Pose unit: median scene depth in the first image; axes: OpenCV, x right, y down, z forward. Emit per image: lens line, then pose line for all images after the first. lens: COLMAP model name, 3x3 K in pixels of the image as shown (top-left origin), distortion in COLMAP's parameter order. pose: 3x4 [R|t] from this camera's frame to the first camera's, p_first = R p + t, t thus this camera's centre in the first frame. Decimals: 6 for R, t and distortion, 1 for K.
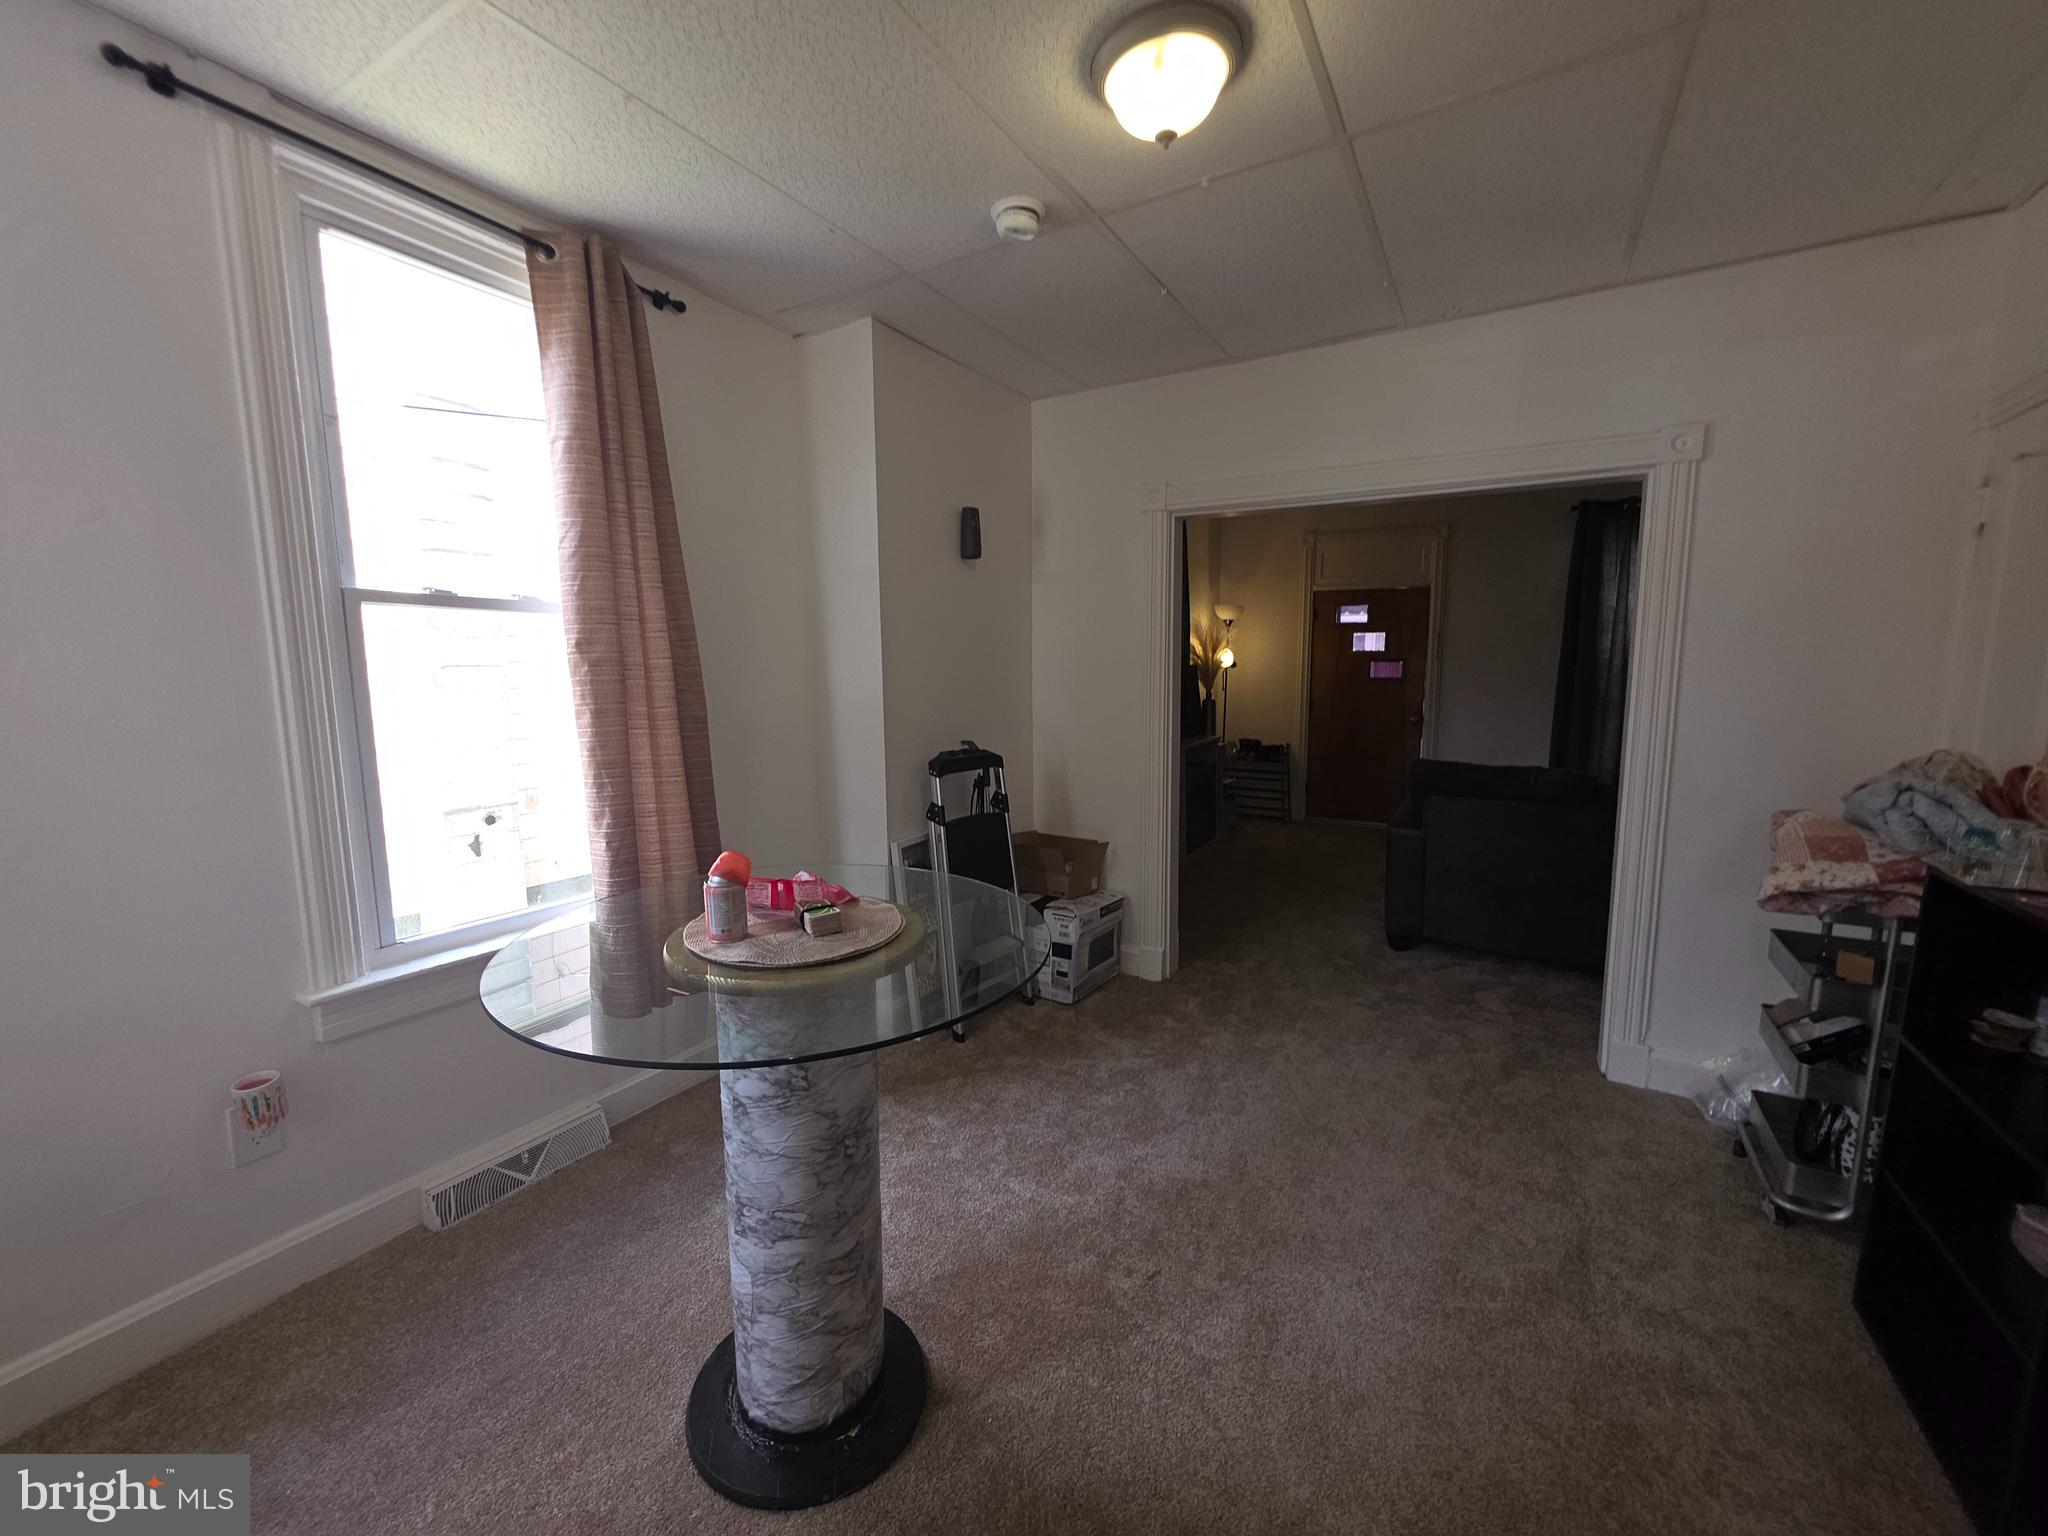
lens RADIAL K [[823.0, 0, 1025.6], [0, 823.0, 777.1], [0, 0, 1]] dist [0.000029, -0.000049]
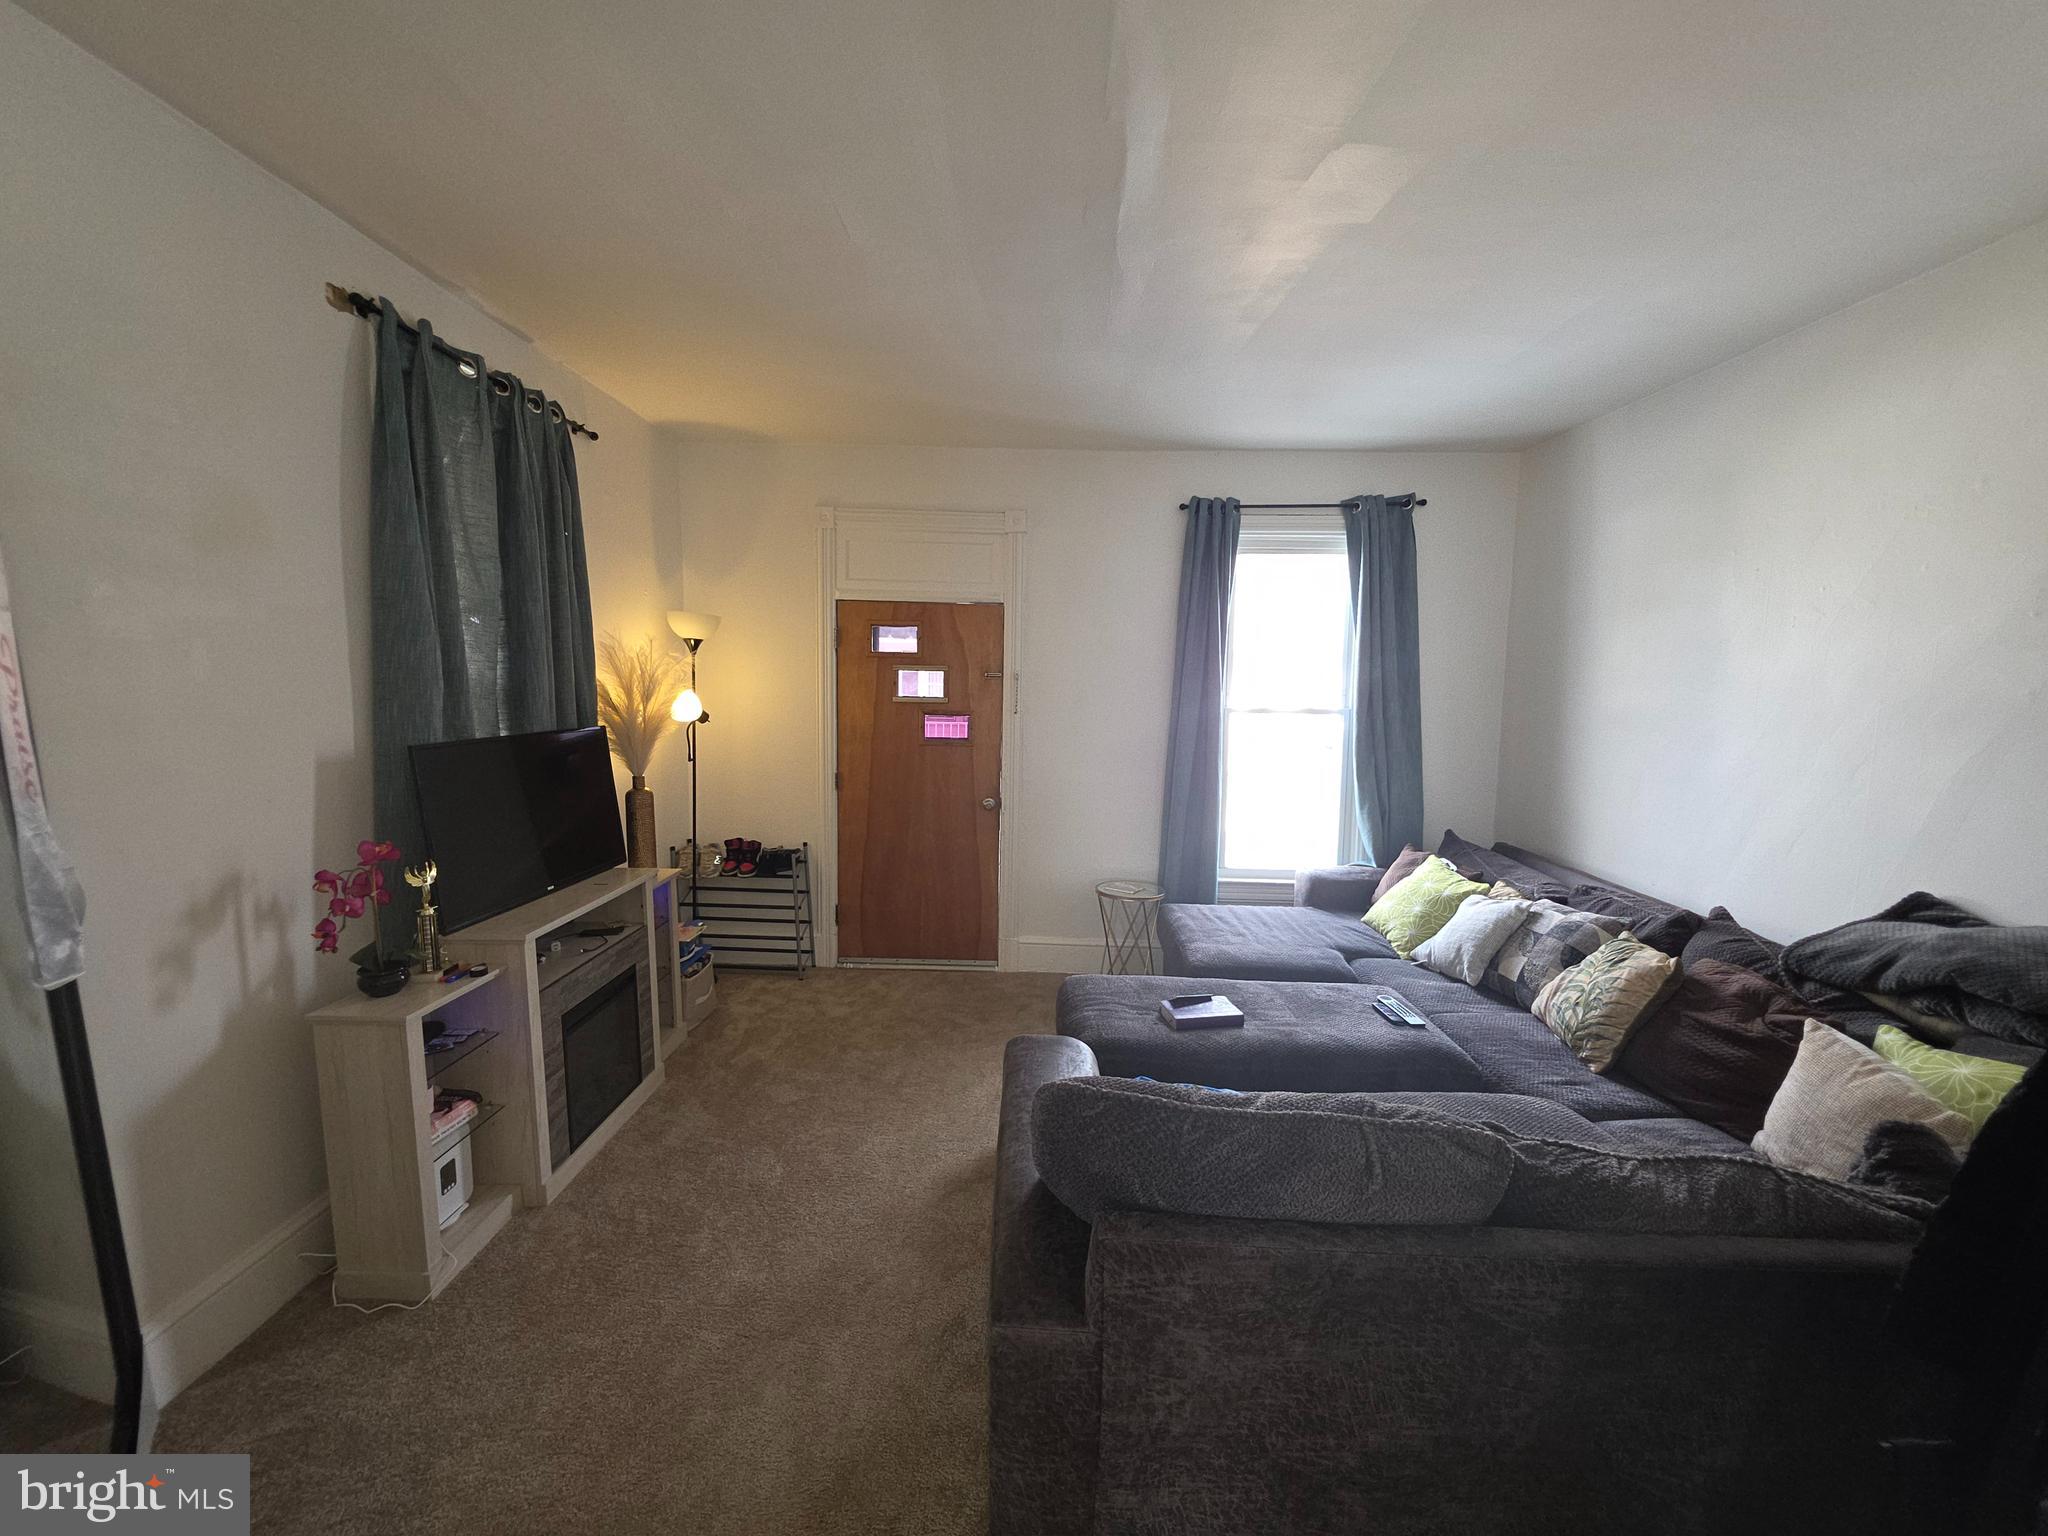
lens RADIAL K [[823.0, 0, 1027.9], [0, 823.0, 773.9], [0, 0, 1]] dist [0.000029, -0.000049]
pose [[0.883135, -0.030902, 0.468100, 0.183649], [0.036631, 0.999324, -0.003140, -0.086728], [-0.467687, 0.019920, 0.883670, 0.385595]]
